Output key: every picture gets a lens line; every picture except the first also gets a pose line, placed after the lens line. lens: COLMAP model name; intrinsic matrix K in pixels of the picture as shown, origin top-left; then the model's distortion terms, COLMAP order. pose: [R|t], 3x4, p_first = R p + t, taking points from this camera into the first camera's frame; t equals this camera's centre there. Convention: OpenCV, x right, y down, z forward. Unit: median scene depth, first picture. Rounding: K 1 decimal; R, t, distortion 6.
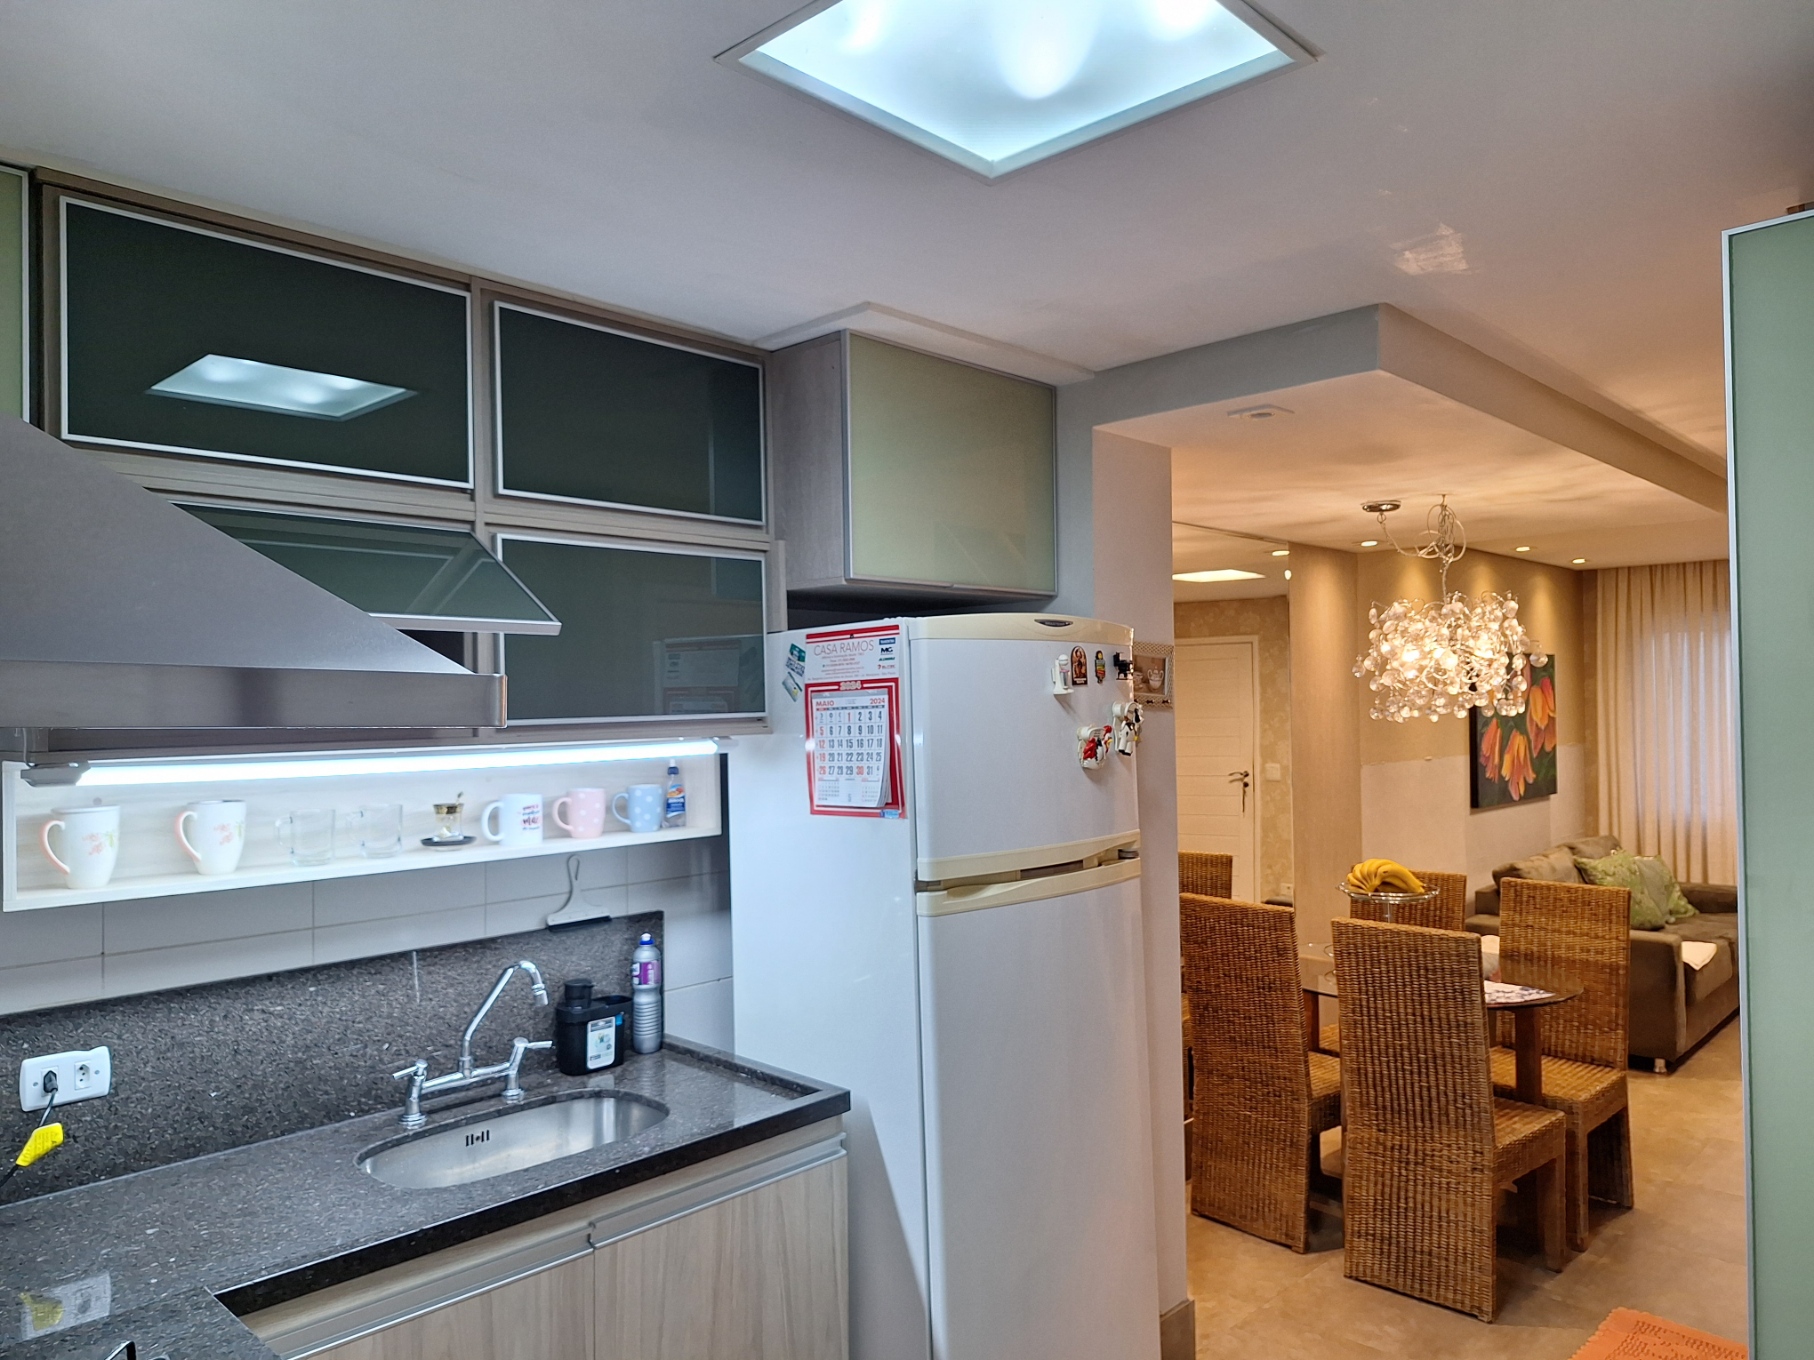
lens RADIAL K [[1241.7, 0, 907.5], [0, 1241.7, 680.9], [0, 0, 1]] dist [-0.000004, -0.005225]
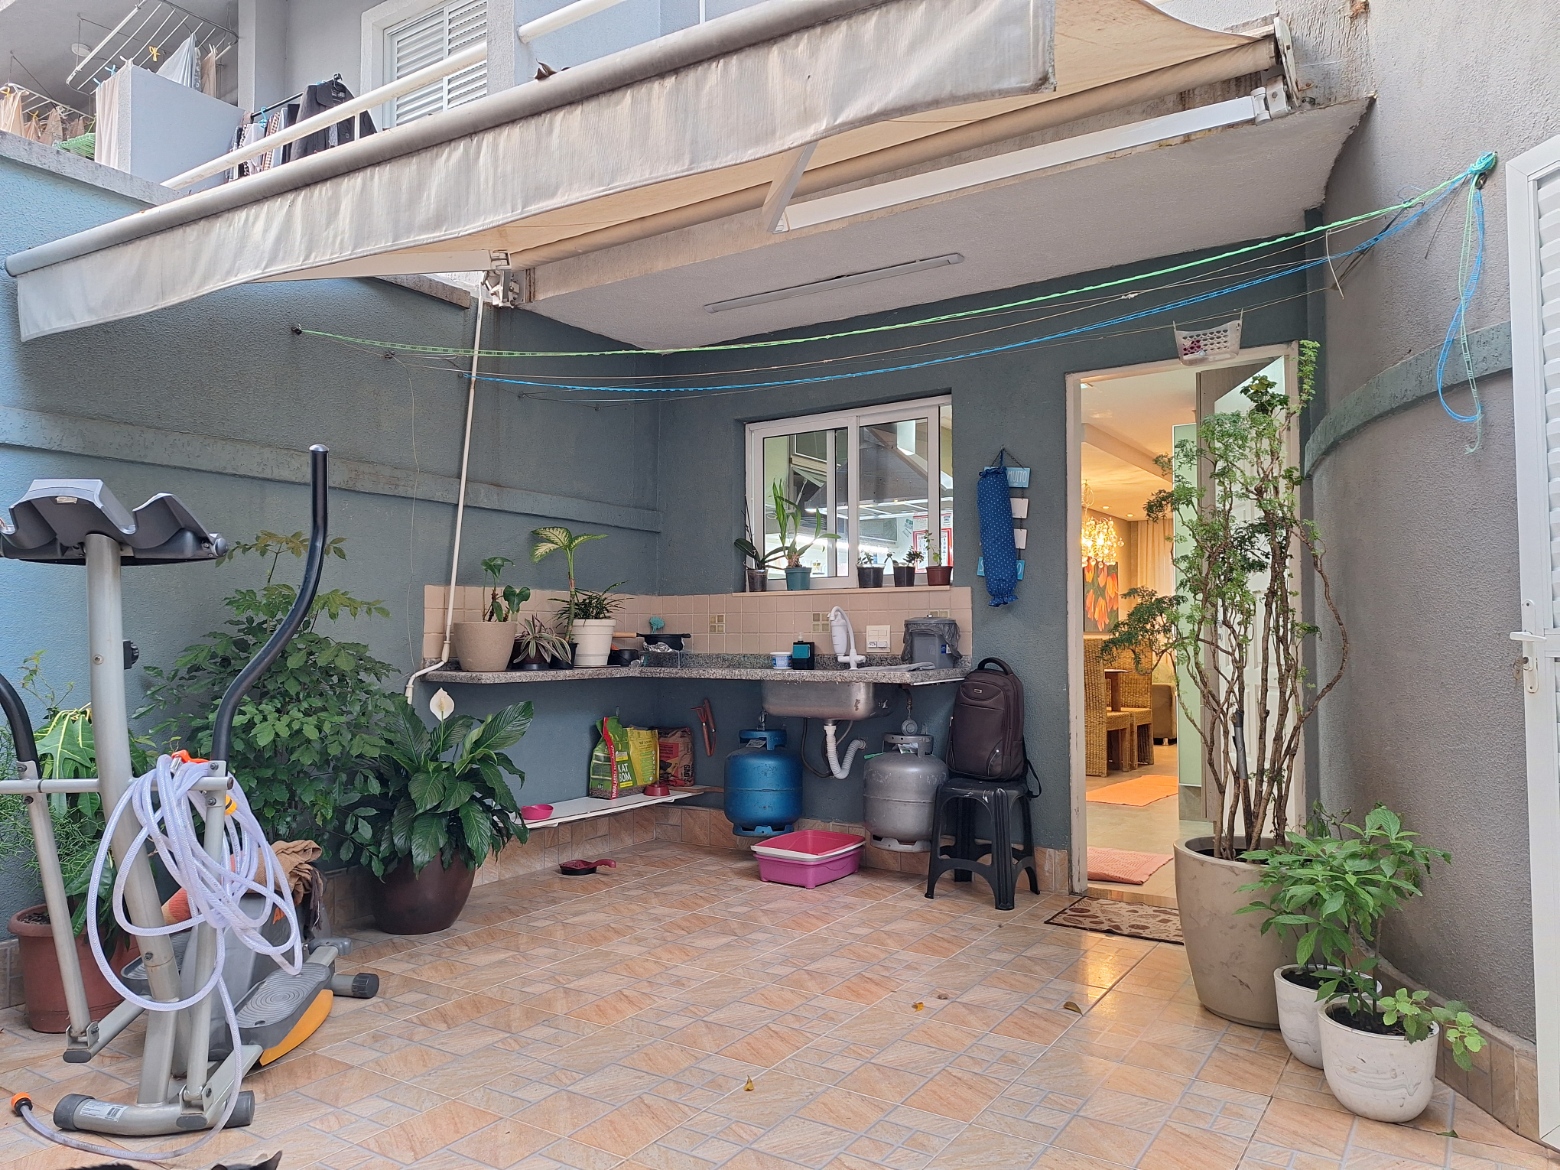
lens RADIAL K [[1067.8, 0, 780.2], [0, 1067.8, 589.6], [0, 0, 1]] dist [-0.000004, -0.005225]
pose [[0.981147, 0.023954, 0.191771, -0.639752], [-0.018309, 0.999347, -0.031156, 0.164960], [-0.192392, 0.027058, 0.980945, -1.090132]]
